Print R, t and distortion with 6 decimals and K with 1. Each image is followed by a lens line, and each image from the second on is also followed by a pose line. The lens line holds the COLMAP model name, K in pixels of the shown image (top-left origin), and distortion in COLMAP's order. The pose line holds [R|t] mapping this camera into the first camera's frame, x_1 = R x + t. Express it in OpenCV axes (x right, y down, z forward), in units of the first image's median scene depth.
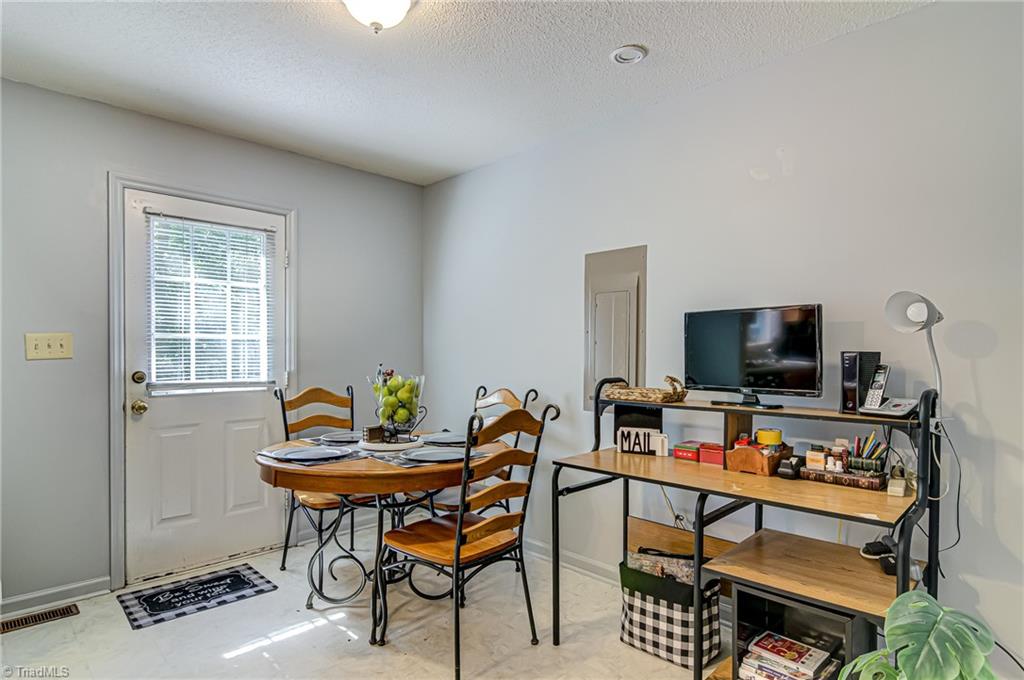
lens RADIAL K [[535.6, 0, 517.7], [0, 535.6, 356.0], [0, 0, 1]] dist [0.003977, -0.016331]
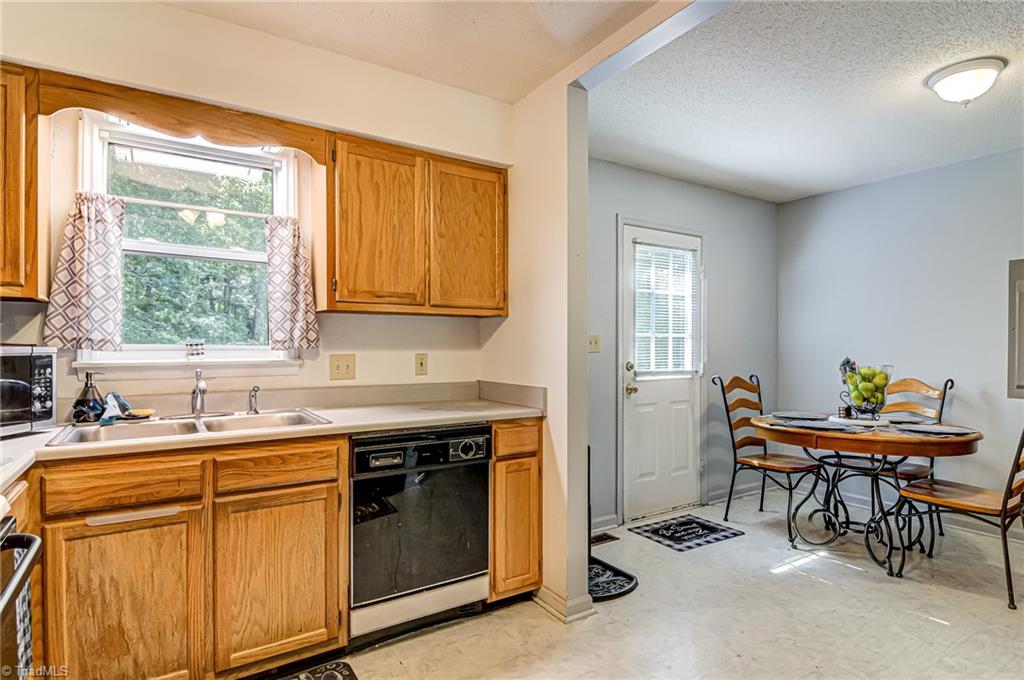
lens RADIAL K [[530.7, 0, 512.5], [0, 530.7, 349.6], [0, 0, 1]] dist [-0.000014, -0.001484]
pose [[0.976027, -0.000432, -0.217650, -0.725135], [-0.000365, 0.999993, -0.003619, 0.003134], [0.217651, 0.003612, 0.976020, -0.358604]]
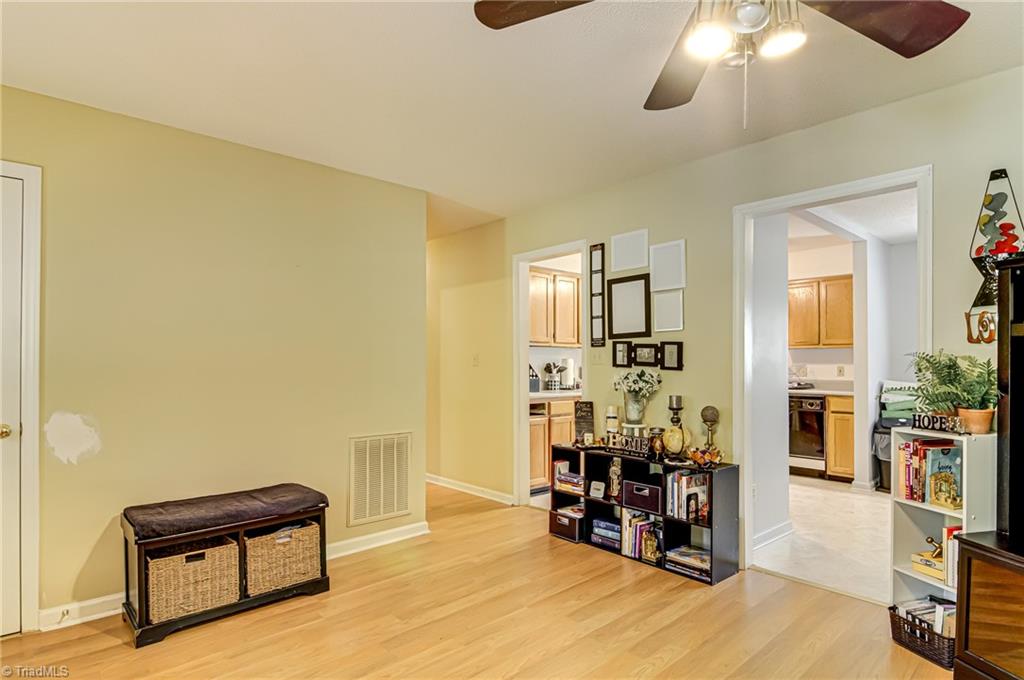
lens RADIAL K [[535.6, 0, 517.7], [0, 535.6, 356.0], [0, 0, 1]] dist [0.003977, -0.016331]
pose [[-0.049049, -0.013370, -0.998707, 1.158692], [-0.008928, 0.999876, -0.012947, 0.006318], [0.998756, 0.008281, -0.049163, -0.592131]]
